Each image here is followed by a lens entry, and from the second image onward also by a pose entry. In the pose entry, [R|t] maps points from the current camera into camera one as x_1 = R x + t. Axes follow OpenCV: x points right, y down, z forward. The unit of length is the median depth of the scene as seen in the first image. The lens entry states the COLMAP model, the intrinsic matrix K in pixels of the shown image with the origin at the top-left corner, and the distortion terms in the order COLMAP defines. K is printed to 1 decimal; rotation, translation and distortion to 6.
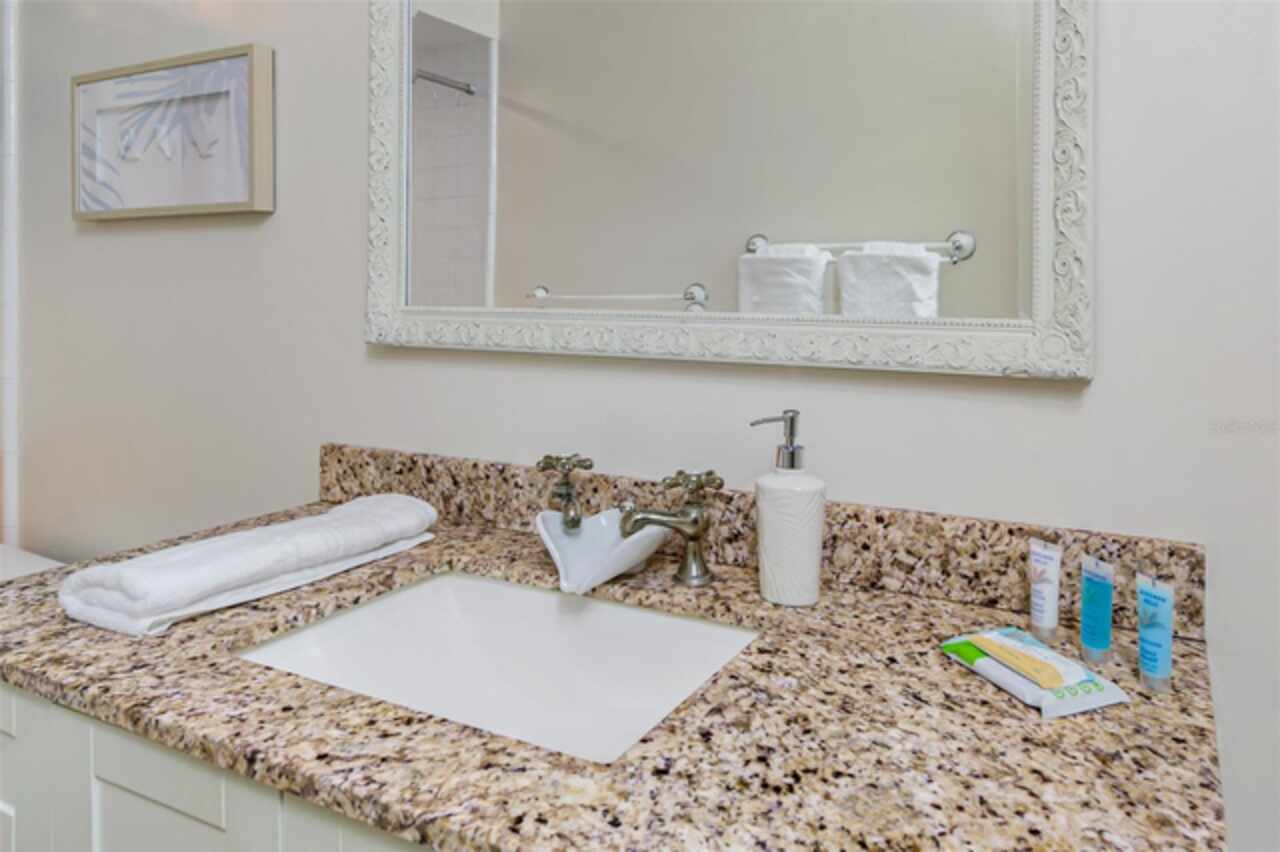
lens RADIAL K [[877.9, 0, 727.2], [0, 877.9, 280.6], [0, 0, 1]] dist [0.000125, 0.000432]
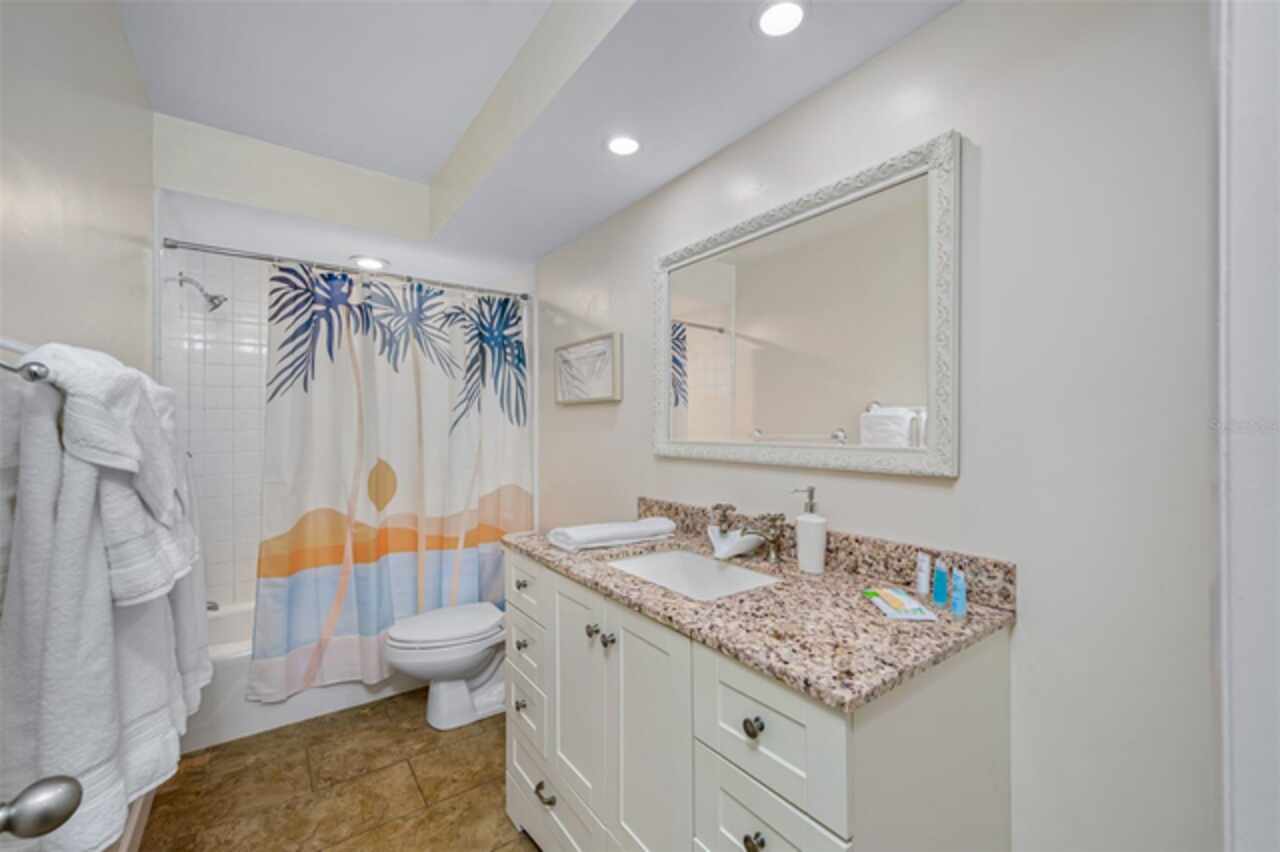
lens RADIAL K [[514.4, 0, 643.8], [0, 514.4, 428.7], [0, 0, 1]] dist [0.000098, 0.000206]
pose [[0.886865, -0.001755, -0.462024, 0.300788], [0.002978, 0.999994, 0.001918, -0.004511], [0.462018, -0.003077, 0.886865, -0.357706]]
